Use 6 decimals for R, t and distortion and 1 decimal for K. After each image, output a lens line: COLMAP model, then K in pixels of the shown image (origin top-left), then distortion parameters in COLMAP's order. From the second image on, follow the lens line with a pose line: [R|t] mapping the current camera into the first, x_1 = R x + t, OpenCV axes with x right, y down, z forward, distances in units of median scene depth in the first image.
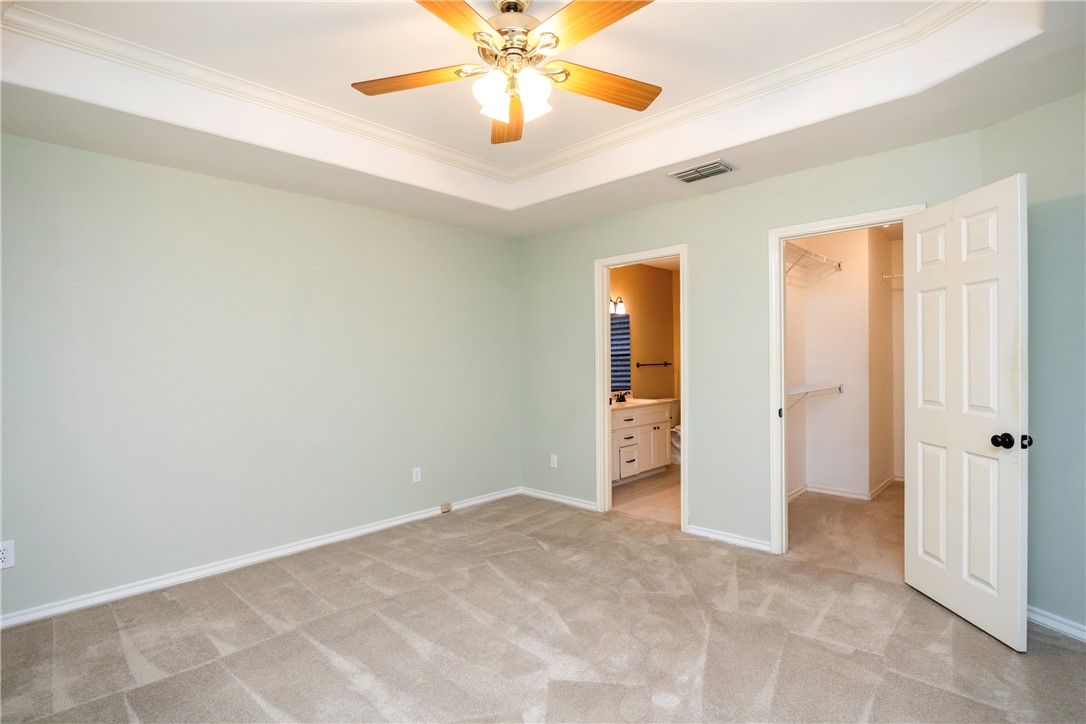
lens RADIAL K [[535.9, 0, 541.7], [0, 535.9, 364.7], [0, 0, 1]] dist [-0.006456, -0.003479]
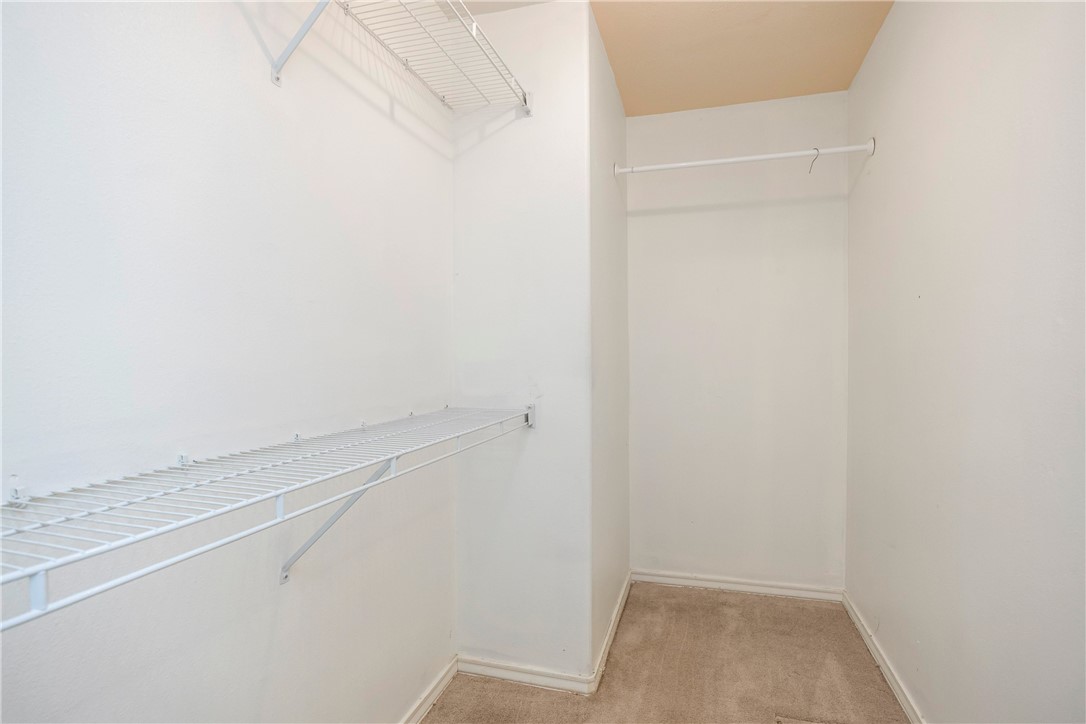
lens RADIAL K [[535.9, 0, 544.5], [0, 535.9, 359.4], [0, 0, 1]] dist [-0.006456, -0.003479]
pose [[0.889012, 0.001386, 0.457883, 0.388036], [0.000953, 0.999988, -0.004877, 0.003417], [-0.457884, 0.004772, 0.888999, 0.642932]]
